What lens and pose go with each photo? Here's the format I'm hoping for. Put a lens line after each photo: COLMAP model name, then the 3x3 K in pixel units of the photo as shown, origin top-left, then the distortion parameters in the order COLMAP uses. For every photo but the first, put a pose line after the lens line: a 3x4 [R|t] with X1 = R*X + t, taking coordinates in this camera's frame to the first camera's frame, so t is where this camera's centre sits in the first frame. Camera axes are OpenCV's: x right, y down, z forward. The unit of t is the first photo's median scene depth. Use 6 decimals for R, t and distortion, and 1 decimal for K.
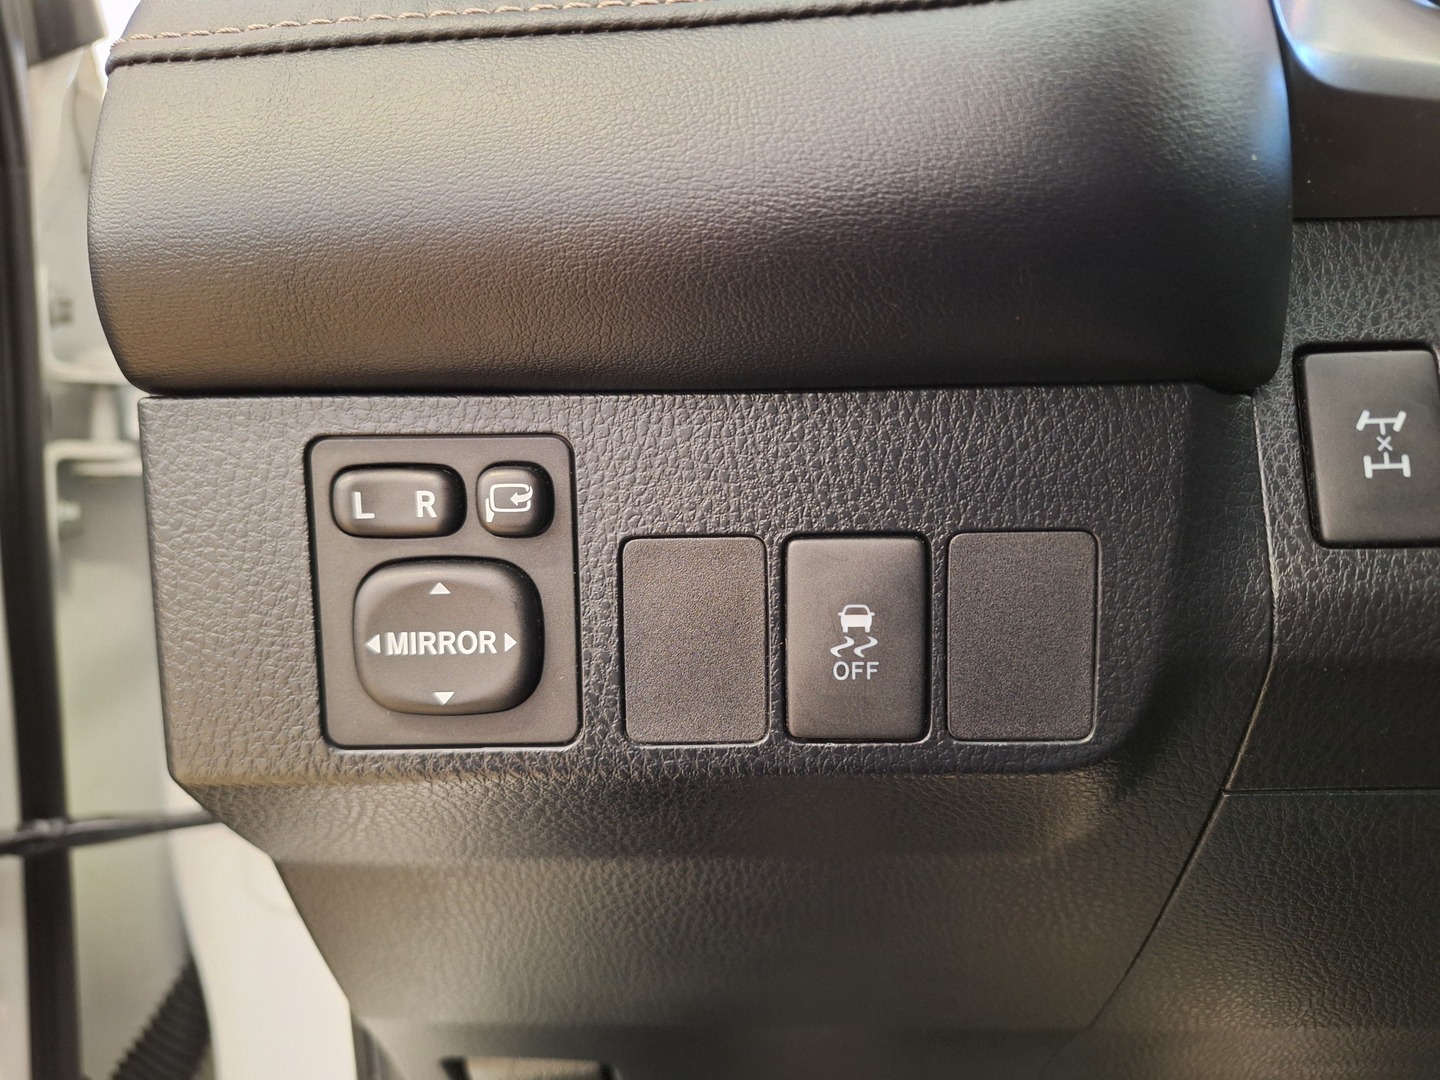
lens RADIAL K [[986.9, 0, 727.8], [0, 986.9, 545.9], [0, 0, 1]] dist [0.044888, -0.063003]
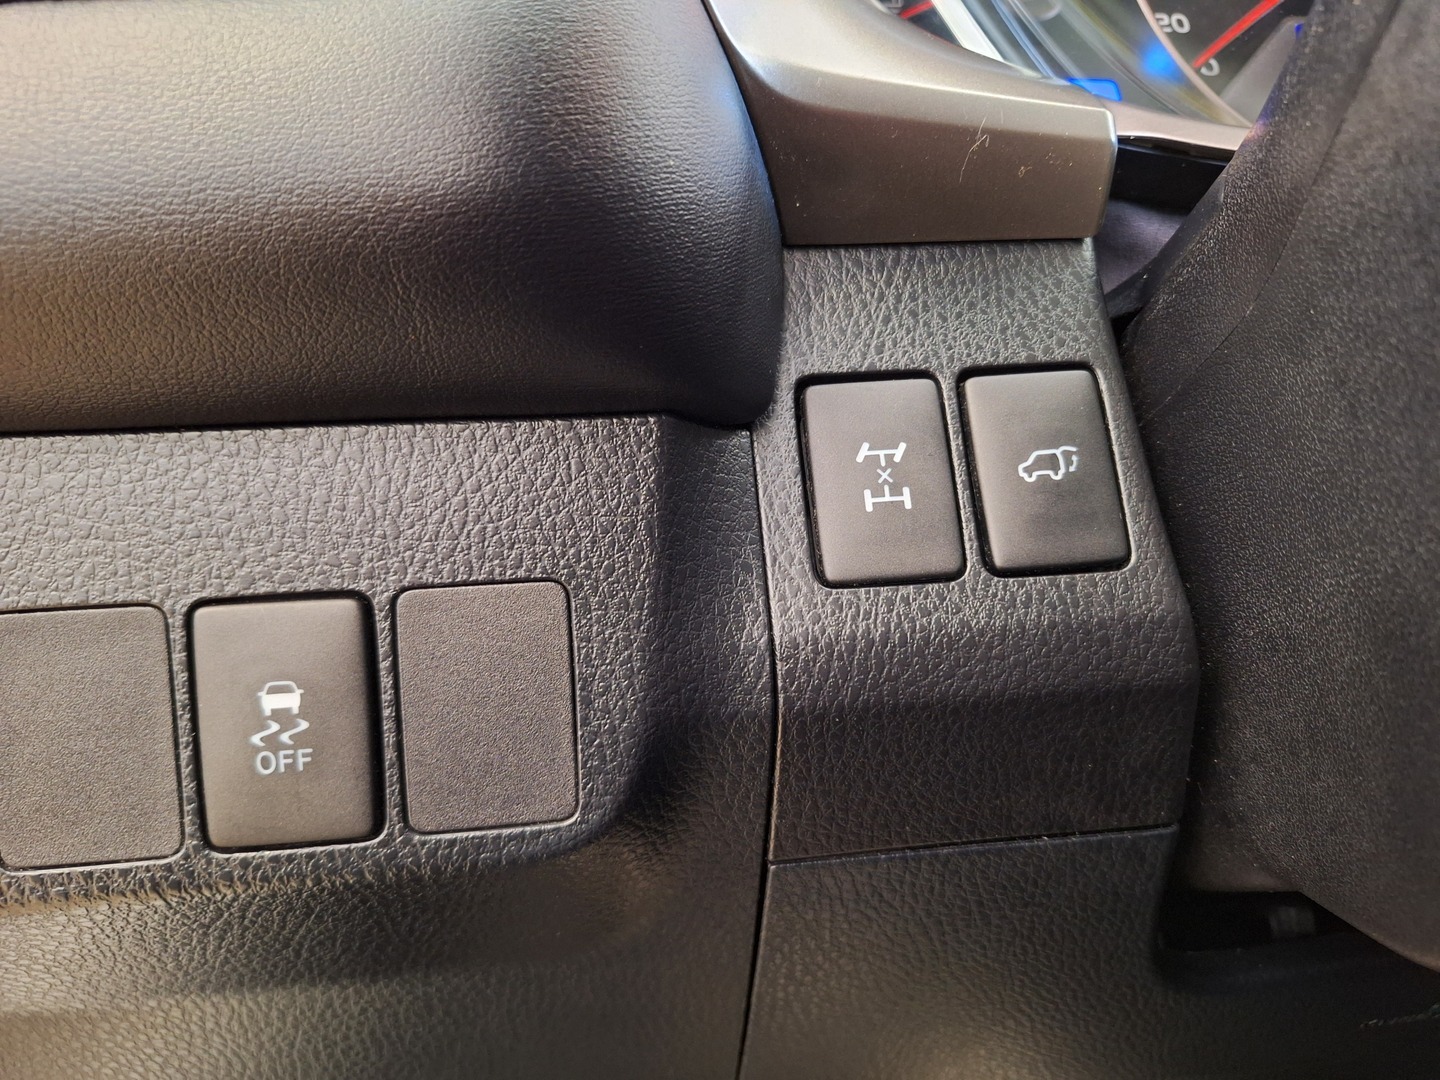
lens RADIAL K [[948.0, 0, 798.6], [0, 948.0, 555.6], [0, 0, 1]] dist [0.110549, -0.113497]
pose [[0.989670, -0.039286, 0.137876, 0.453219], [0.049257, 0.996354, -0.069660, 0.032545], [-0.134637, 0.075732, 0.987997, 0.120099]]
